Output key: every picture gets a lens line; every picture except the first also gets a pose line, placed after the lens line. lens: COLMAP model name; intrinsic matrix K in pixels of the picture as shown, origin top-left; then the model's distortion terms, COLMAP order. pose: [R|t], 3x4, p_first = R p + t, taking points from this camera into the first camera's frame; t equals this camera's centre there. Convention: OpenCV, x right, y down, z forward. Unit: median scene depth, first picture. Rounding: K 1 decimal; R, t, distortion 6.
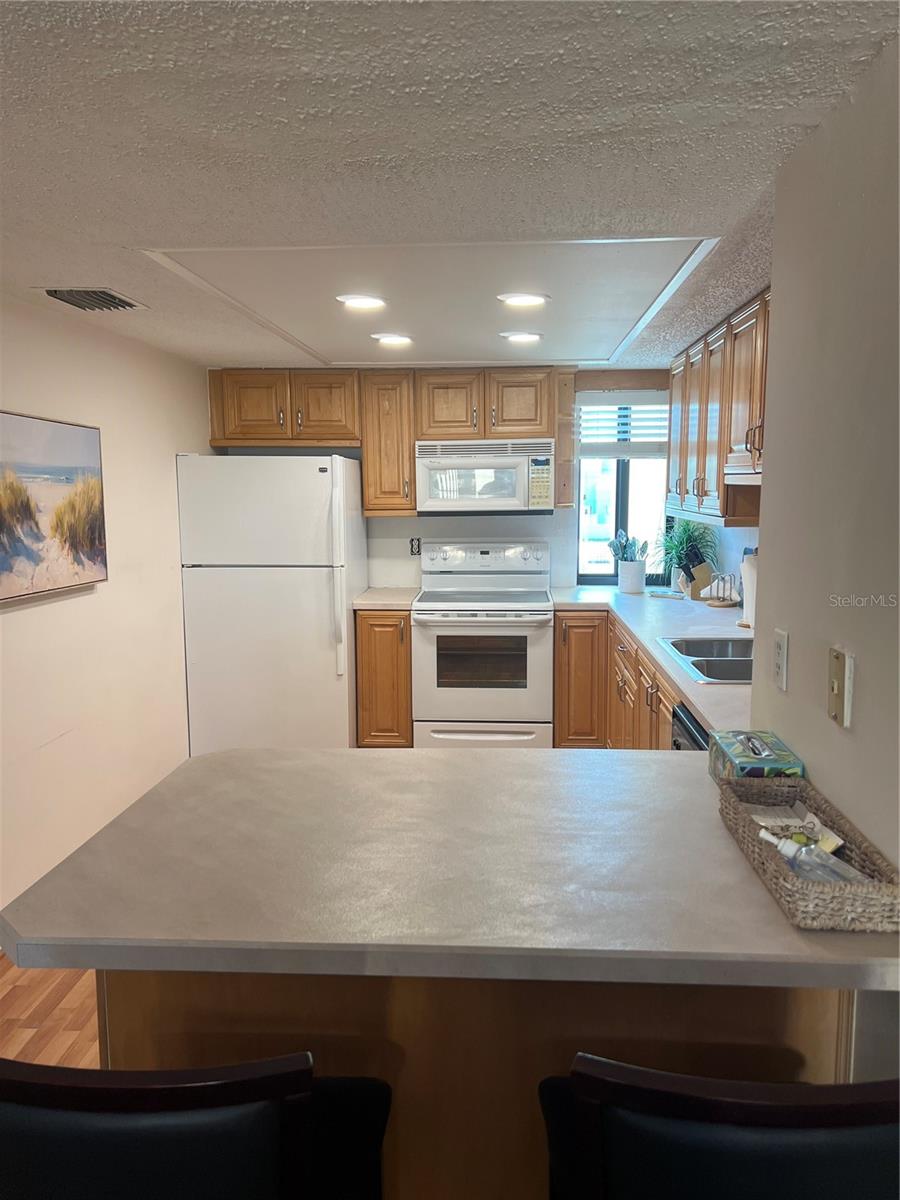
lens RADIAL K [[893.9, 0, 448.0], [0, 893.9, 602.0], [0, 0, 1]] dist [-0.002110, -0.011467]
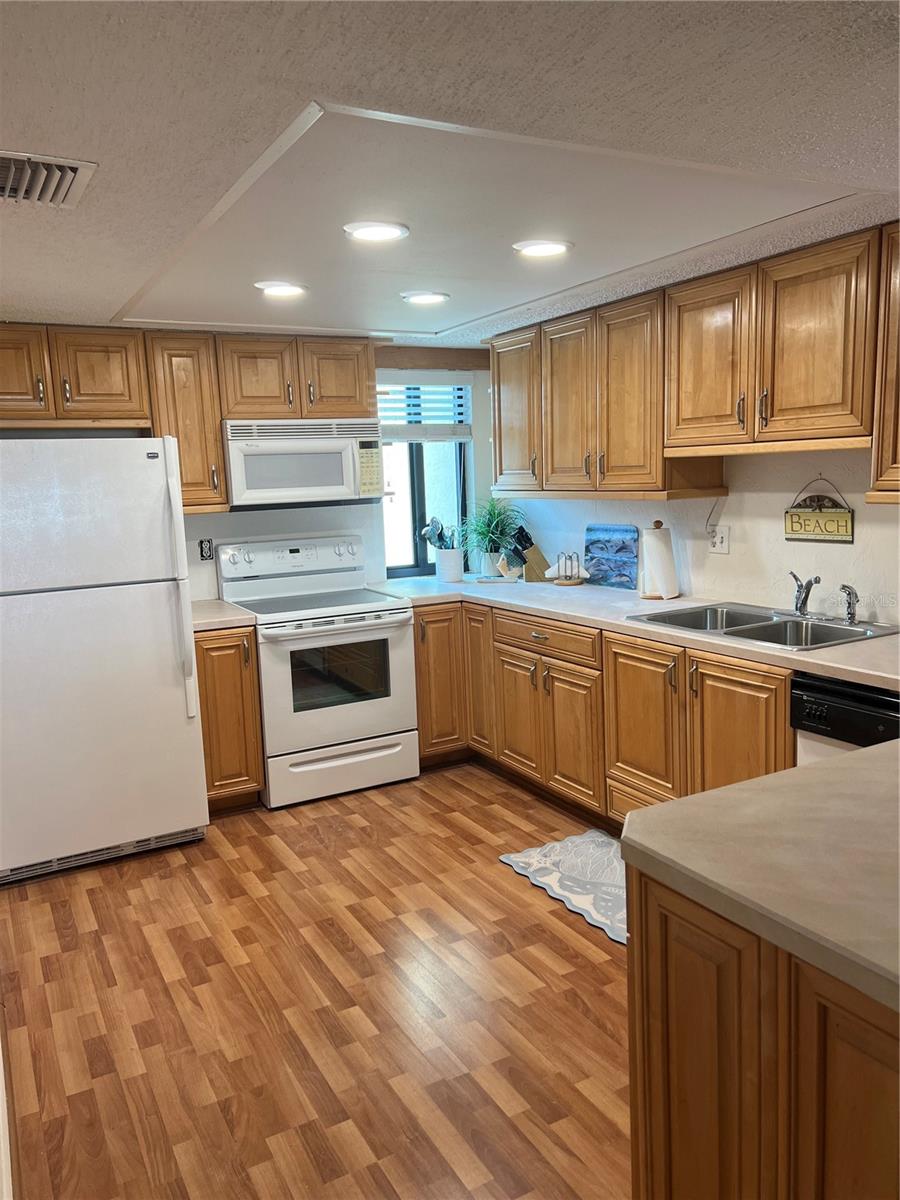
lens RADIAL K [[893.9, 0, 450.5], [0, 893.9, 601.4], [0, 0, 1]] dist [-0.002110, -0.011467]
pose [[0.841853, -0.100844, 0.530202, -0.318226], [0.101230, 0.994457, 0.028413, -0.017365], [-0.530128, 0.029753, 0.847395, 0.202145]]
